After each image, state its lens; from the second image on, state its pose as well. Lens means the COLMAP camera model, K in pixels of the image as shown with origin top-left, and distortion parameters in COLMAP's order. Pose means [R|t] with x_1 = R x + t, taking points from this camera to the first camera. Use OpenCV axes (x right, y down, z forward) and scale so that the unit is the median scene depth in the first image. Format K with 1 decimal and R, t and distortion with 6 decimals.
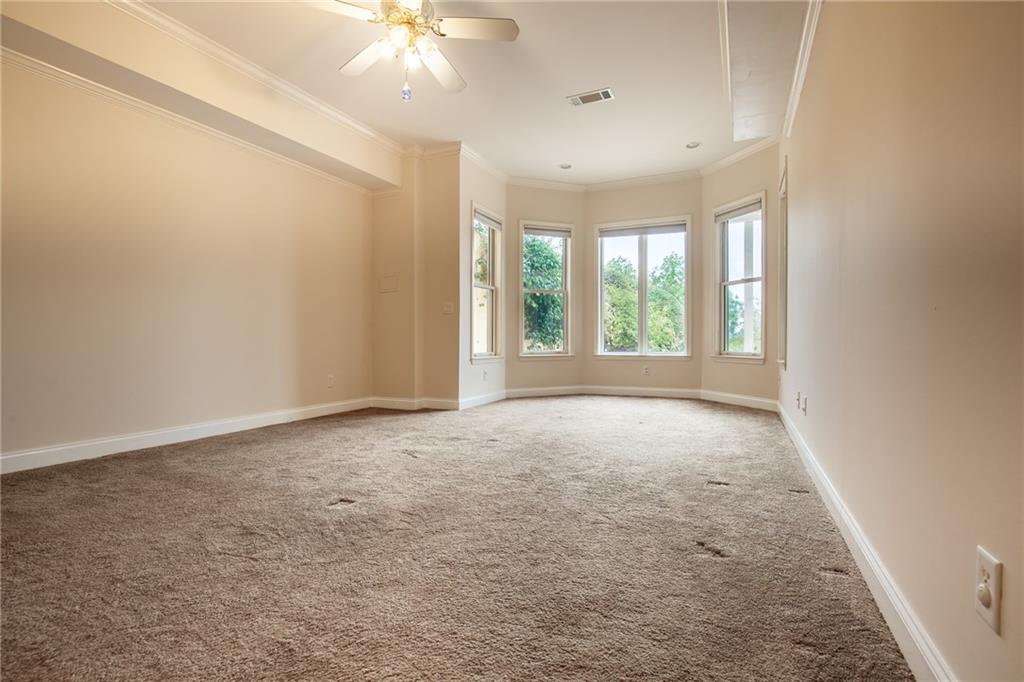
lens RADIAL K [[469.2, 0, 505.2], [0, 469.2, 337.2], [0, 0, 1]] dist [-0.030334, 0.002843]
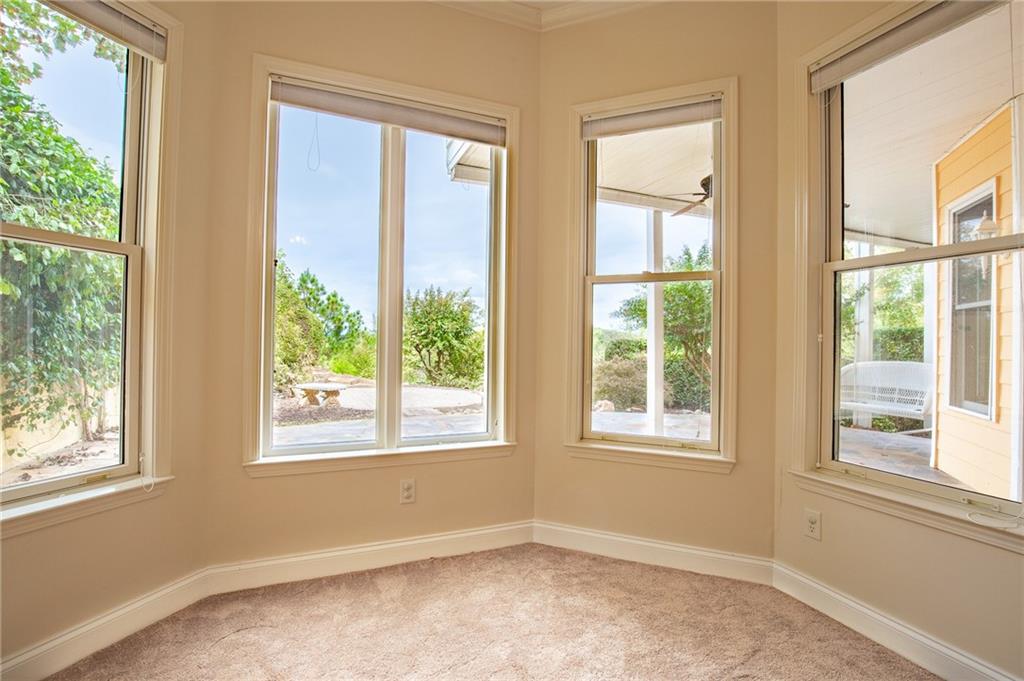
lens RADIAL K [[469.2, 0, 512.9], [0, 469.2, 335.3], [0, 0, 1]] dist [-0.030334, 0.002843]
pose [[0.657478, 0.019259, 0.753227, 0.080379], [-0.015463, 0.999808, -0.012066, -0.052091], [-0.753315, -0.003714, 0.657650, 0.724180]]
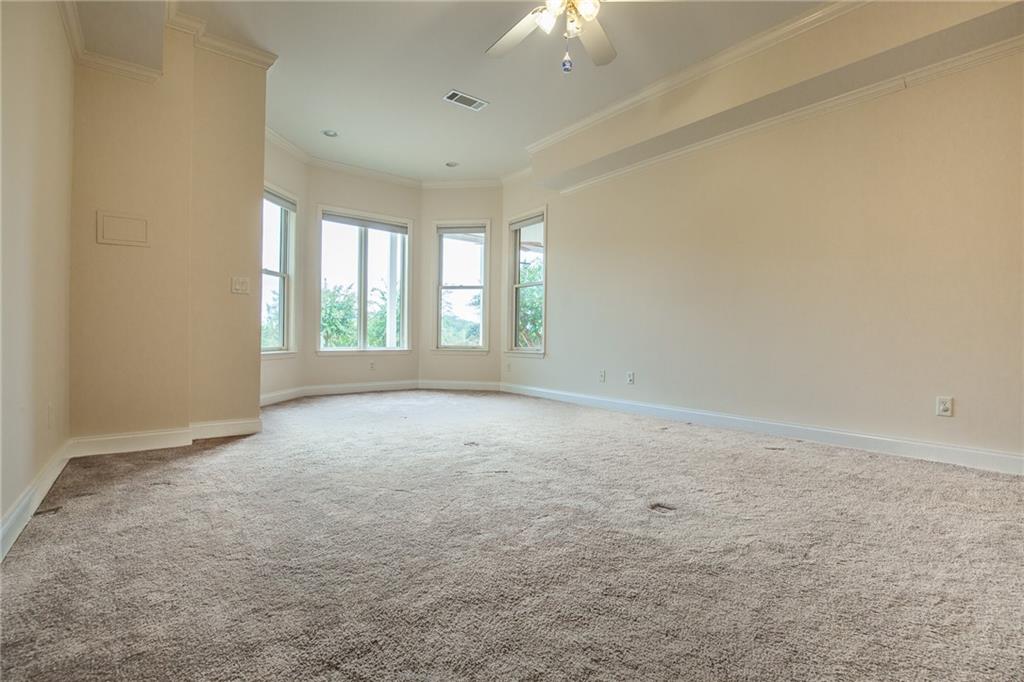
lens RADIAL K [[469.2, 0, 513.1], [0, 469.2, 336.7], [0, 0, 1]] dist [-0.030334, 0.002843]
pose [[0.430367, 0.004368, 0.902644, -0.484374], [-0.013328, 0.999910, 0.001517, 0.004447], [-0.902556, -0.012683, 0.430386, 0.314366]]
